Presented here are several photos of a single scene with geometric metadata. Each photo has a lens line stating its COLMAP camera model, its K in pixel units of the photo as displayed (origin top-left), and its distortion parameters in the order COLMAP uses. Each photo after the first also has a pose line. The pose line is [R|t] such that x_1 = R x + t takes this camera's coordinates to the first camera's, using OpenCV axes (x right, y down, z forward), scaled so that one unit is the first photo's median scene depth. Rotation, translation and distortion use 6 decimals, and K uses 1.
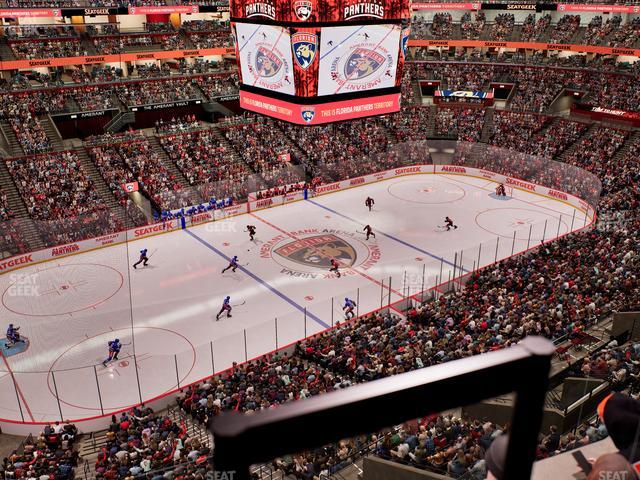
lens RADIAL K [[598.8, 0, 320.0], [0, 598.8, 240.0], [0, 0, 1]] dist [-0.004062, 0.001338]
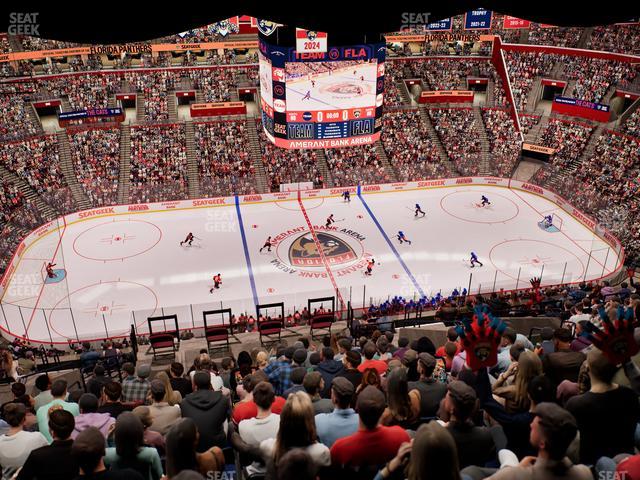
lens RADIAL K [[598.8, 0, 320.0], [0, 598.8, 240.0], [0, 0, 1]] dist [-0.004062, 0.001338]
pose [[0.905593, 0.202771, -0.372540, 0.497080], [-0.165648, 0.977650, 0.129461, -0.174088], [0.390465, -0.055528, 0.918942, -0.049957]]
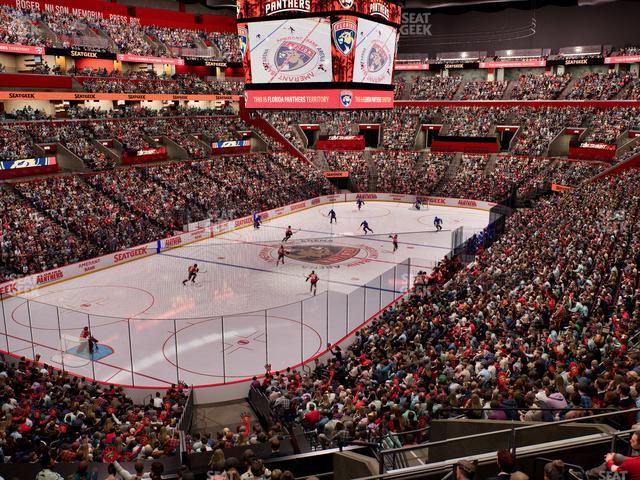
lens RADIAL K [[593.6, 0, 320.0], [0, 593.6, 240.0], [0, 0, 1]] dist [-0.005965, -0.004266]
pose [[0.913071, -0.089016, 0.397967, -0.474773], [0.155630, 0.978087, -0.138292, 0.163174], [-0.376936, 0.188206, 0.906917, 0.105560]]
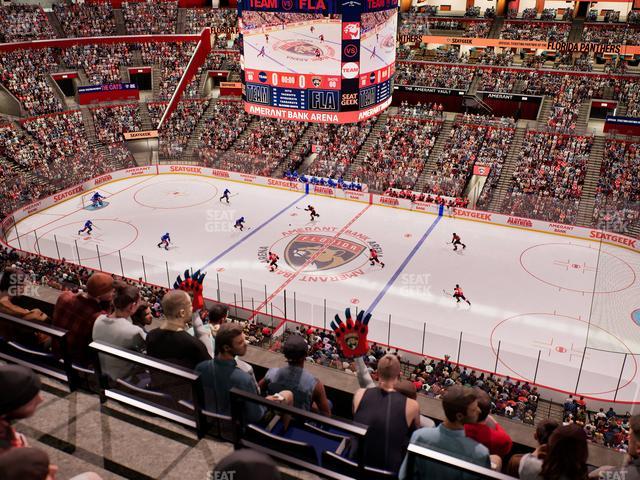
lens RADIAL K [[598.8, 0, 320.0], [0, 598.8, 240.0], [0, 0, 1]] dist [-0.004062, 0.001338]
pose [[0.470960, 0.372021, -0.799873, 0.914669], [-0.342984, 0.912607, 0.222507, -0.255190], [0.812747, 0.169552, 0.557399, 0.543776]]
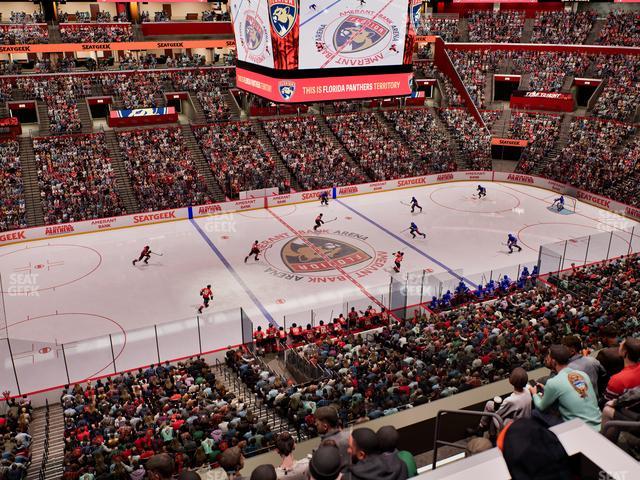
lens RADIAL K [[598.8, 0, 320.0], [0, 598.8, 240.0], [0, 0, 1]] dist [-0.004062, 0.001338]
pose [[0.978864, 0.076351, -0.189725, 0.196582], [-0.080850, 0.996597, -0.016075, 0.016422], [0.187852, 0.031075, 0.981706, 0.152623]]
